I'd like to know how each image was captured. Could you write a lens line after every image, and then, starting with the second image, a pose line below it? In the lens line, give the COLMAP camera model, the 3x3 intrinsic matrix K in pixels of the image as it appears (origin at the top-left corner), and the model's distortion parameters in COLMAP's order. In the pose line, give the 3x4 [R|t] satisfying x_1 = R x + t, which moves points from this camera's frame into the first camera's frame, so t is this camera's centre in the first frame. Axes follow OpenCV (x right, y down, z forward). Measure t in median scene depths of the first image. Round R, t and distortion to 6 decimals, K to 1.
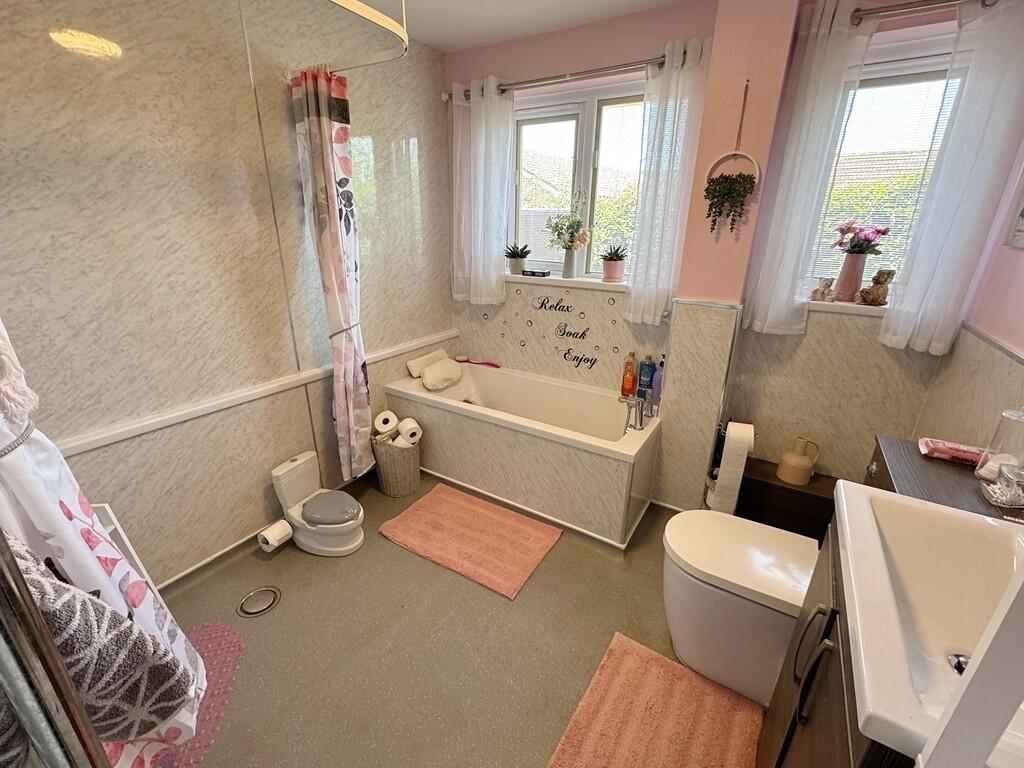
lens RADIAL K [[444.9, 0, 513.2], [0, 444.9, 385.5], [0, 0, 1]] dist [-0.001887, -0.000605]
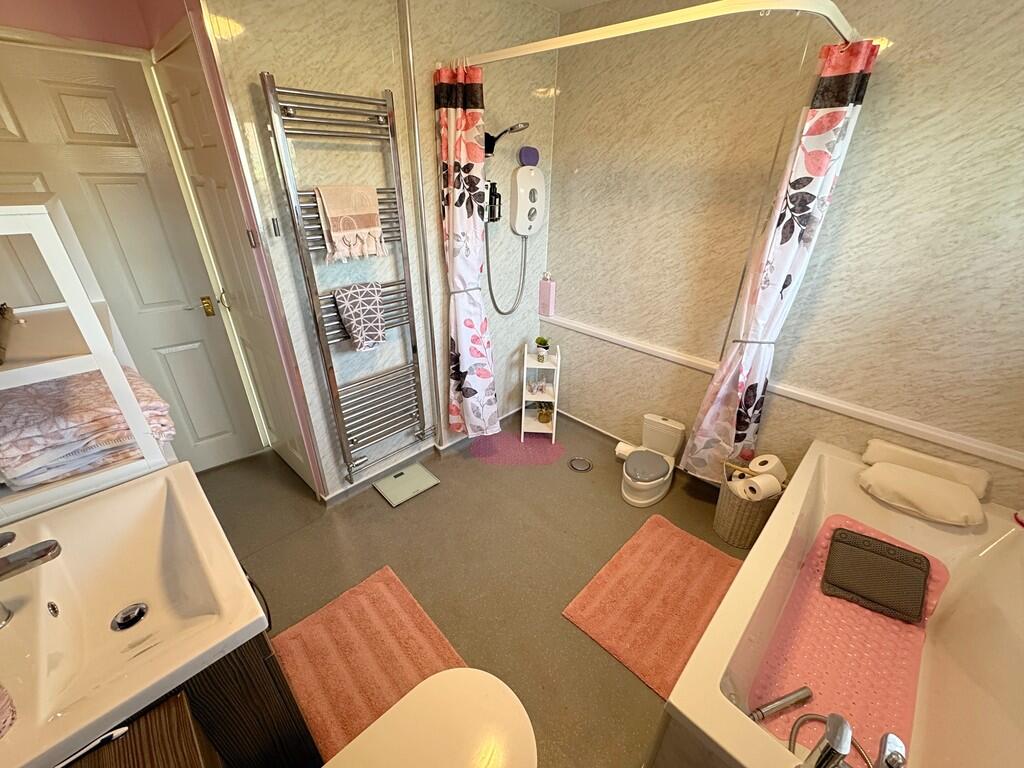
lens RADIAL K [[408.3, 0, 512.1], [0, 408.3, 384.9], [0, 0, 1]] dist [-0.004705, -0.000358]
pose [[-0.225439, 0.430864, -0.873804, 0.602518], [-0.350389, 0.801023, 0.485376, -0.341028], [0.909068, 0.415594, -0.029612, 0.701762]]
